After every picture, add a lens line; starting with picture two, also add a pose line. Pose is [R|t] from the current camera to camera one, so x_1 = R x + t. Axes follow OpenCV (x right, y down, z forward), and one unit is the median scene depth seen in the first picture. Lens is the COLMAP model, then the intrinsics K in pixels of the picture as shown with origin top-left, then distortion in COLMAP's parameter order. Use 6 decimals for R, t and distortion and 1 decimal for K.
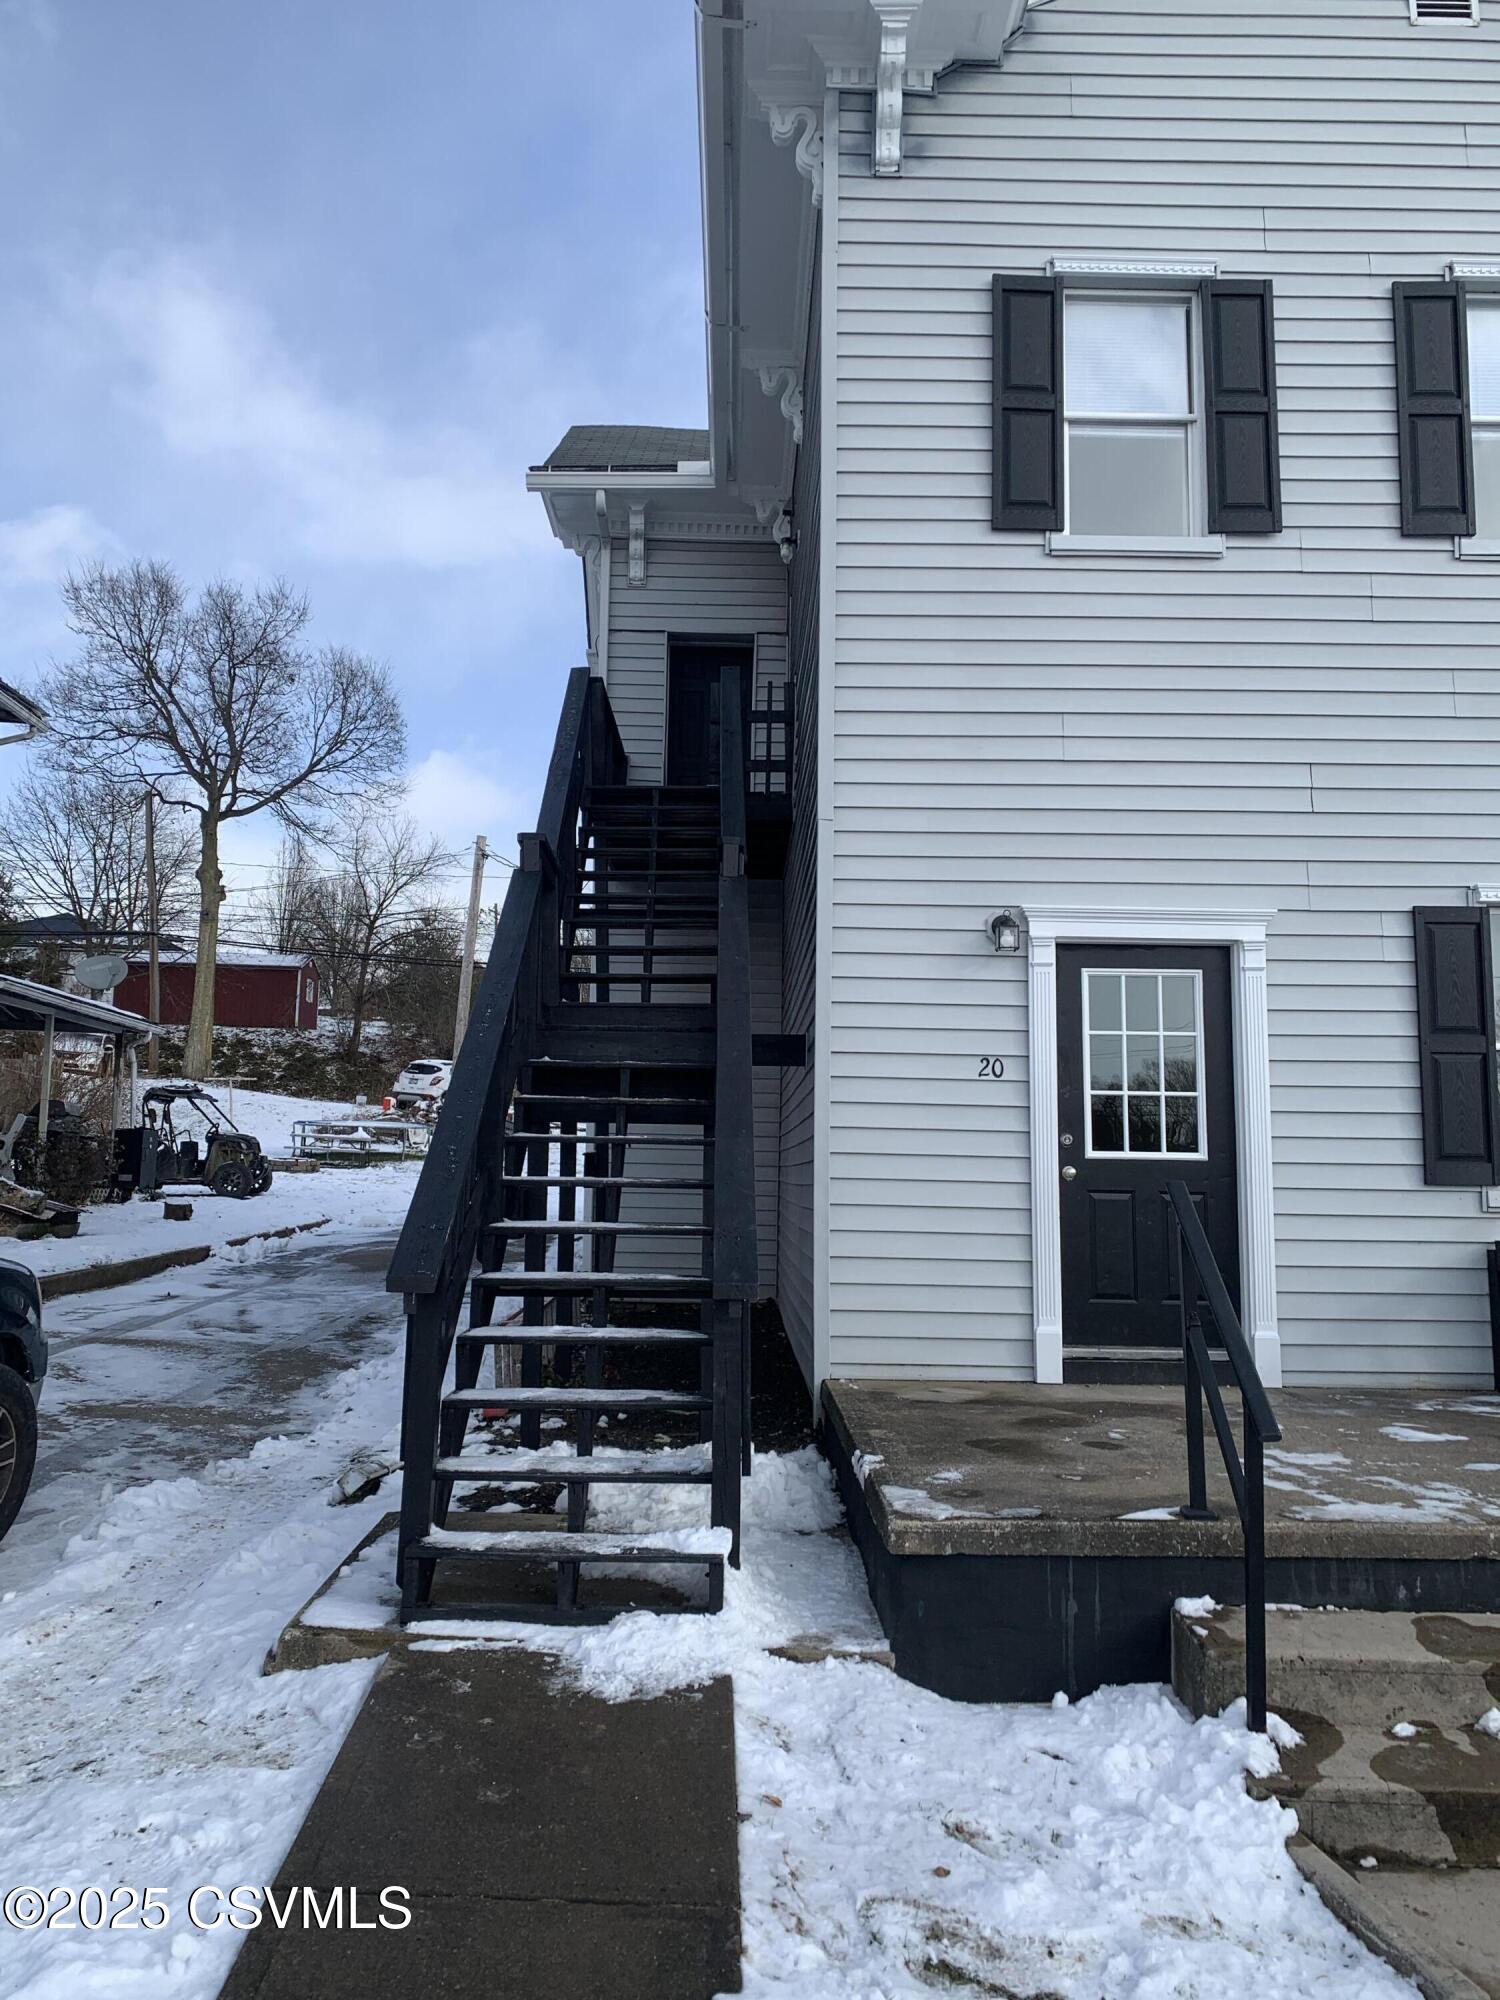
lens RADIAL K [[1545.9, 0, 743.1], [0, 1545.9, 985.1], [0, 0, 1]] dist [0.023269, -0.005030]
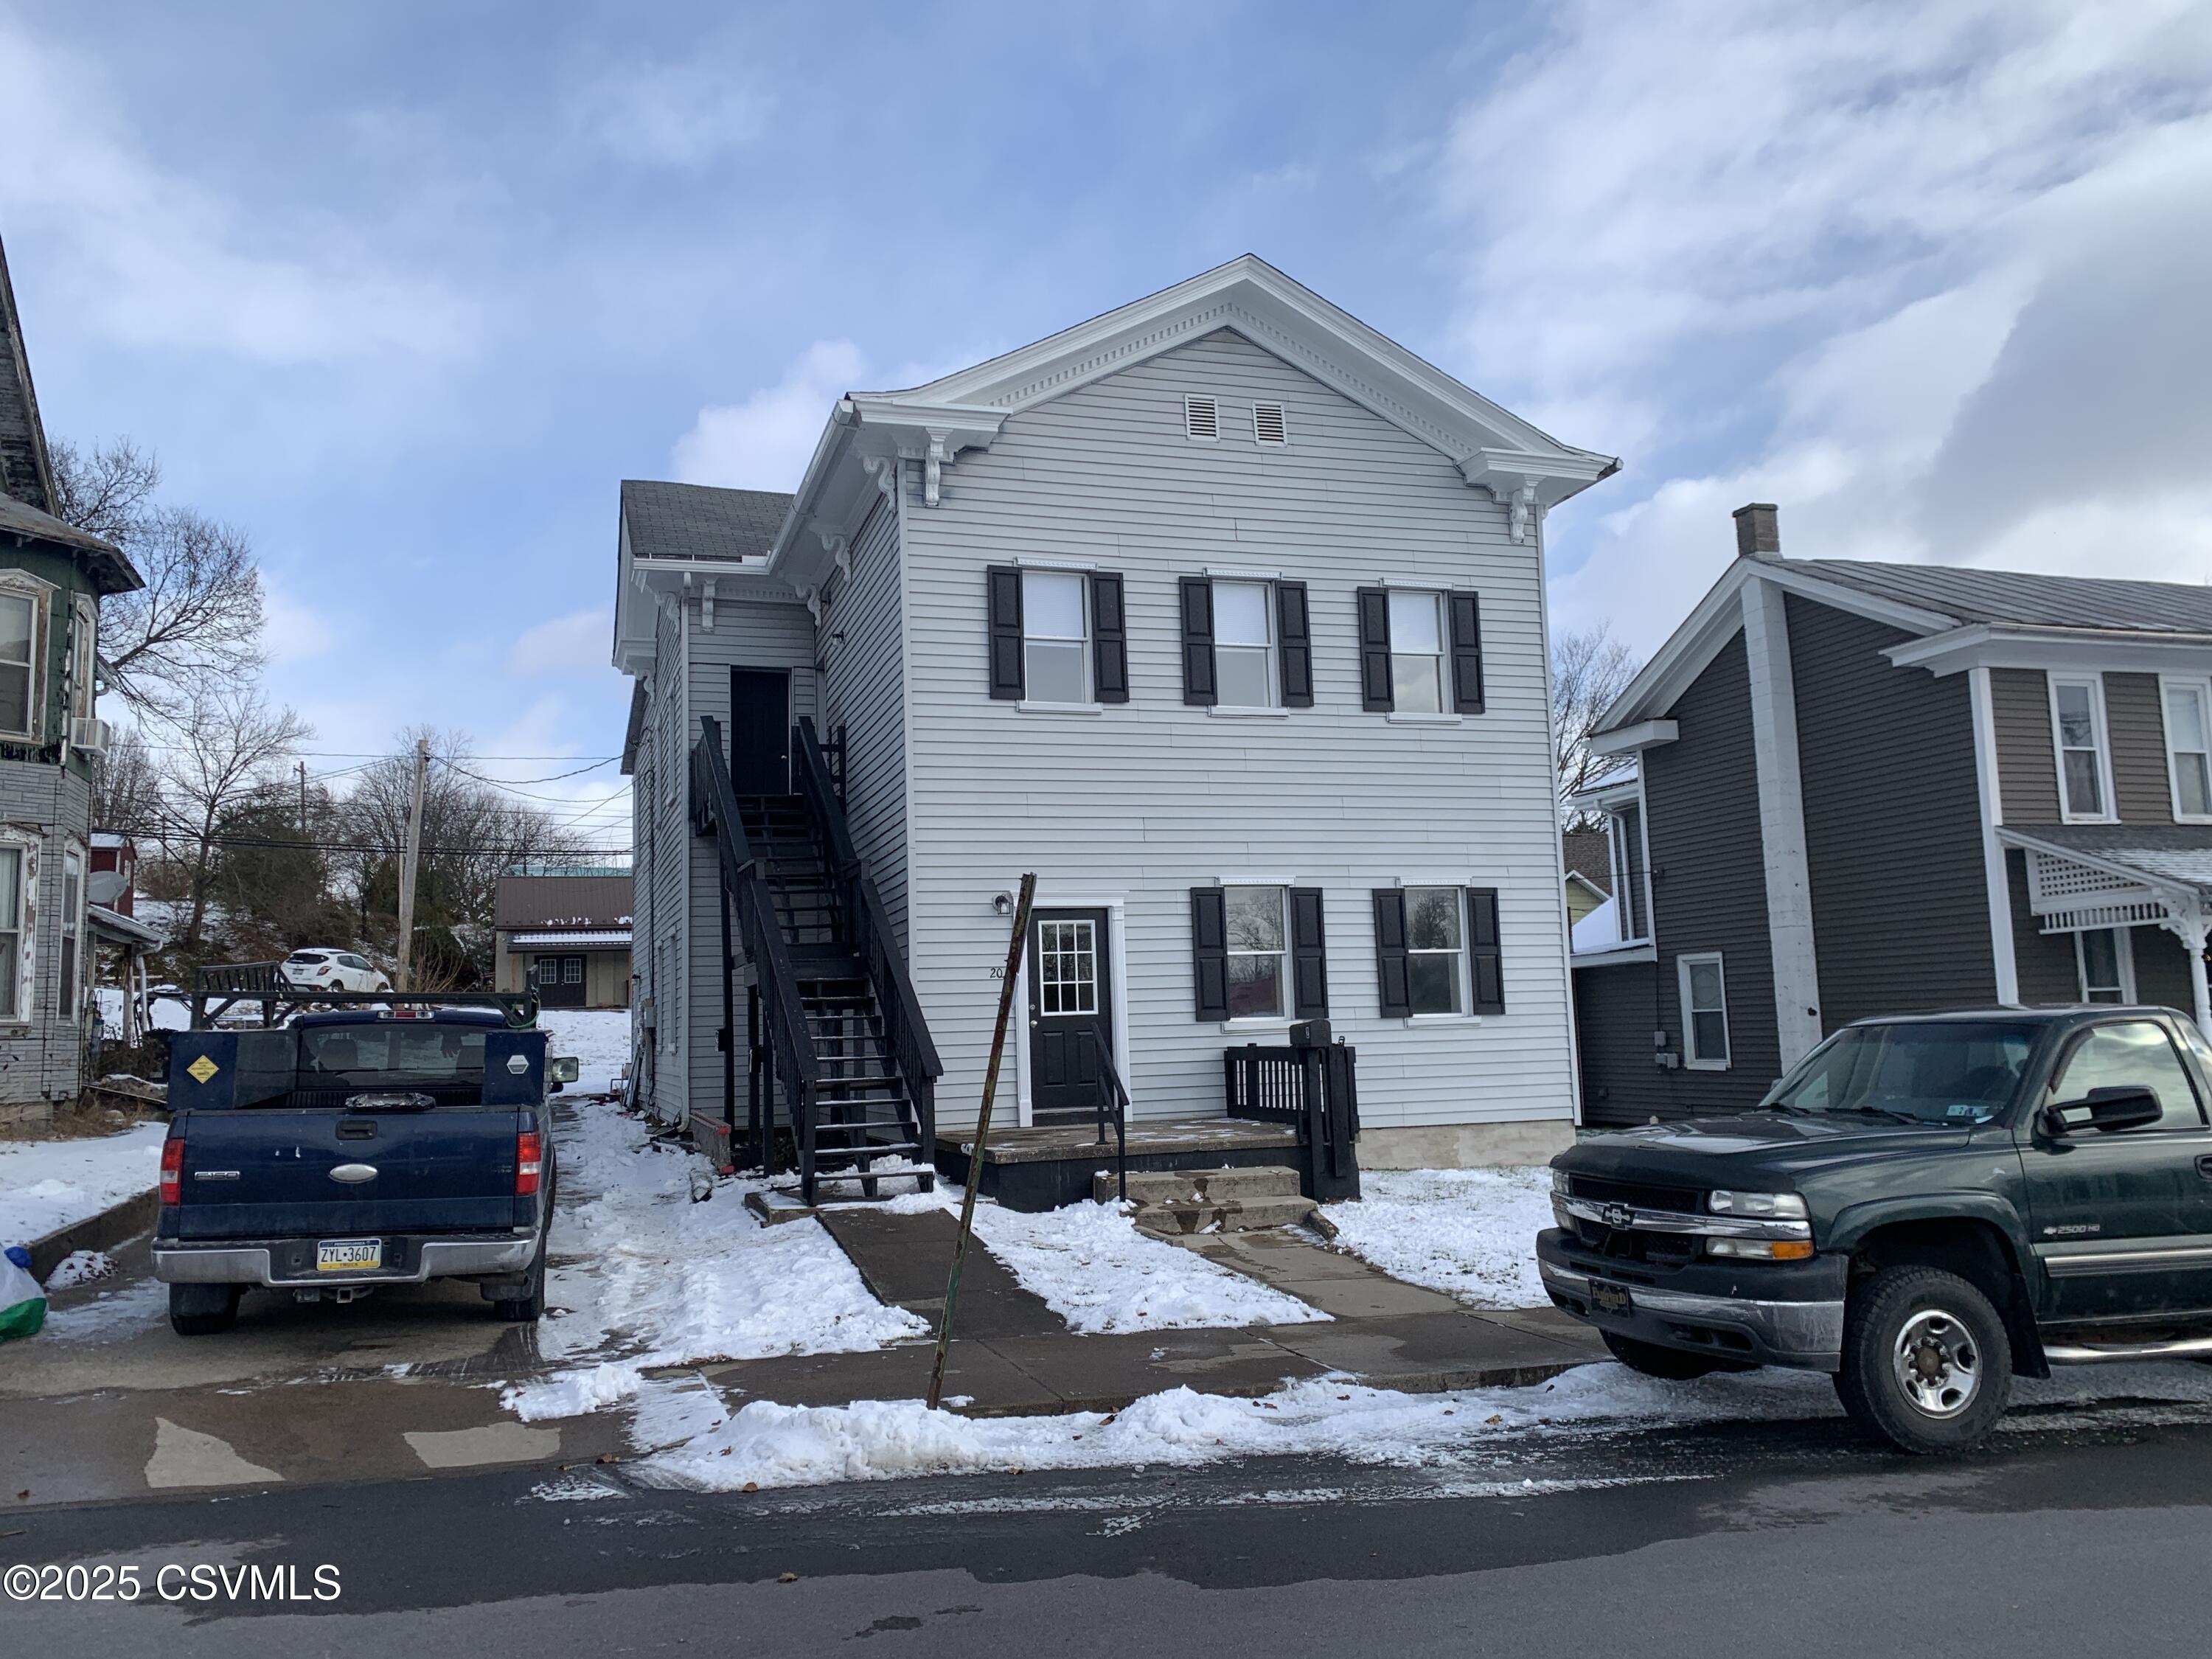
lens RADIAL K [[1682.5, 0, 1105.6], [0, 1682.5, 818.6], [0, 0, 1]] dist [0.071023, -0.086259]
pose [[0.951560, -0.007380, 0.307375, -0.354446], [0.010358, 0.999914, -0.008057, -0.120860], [-0.307289, 0.010851, 0.951554, -1.065869]]
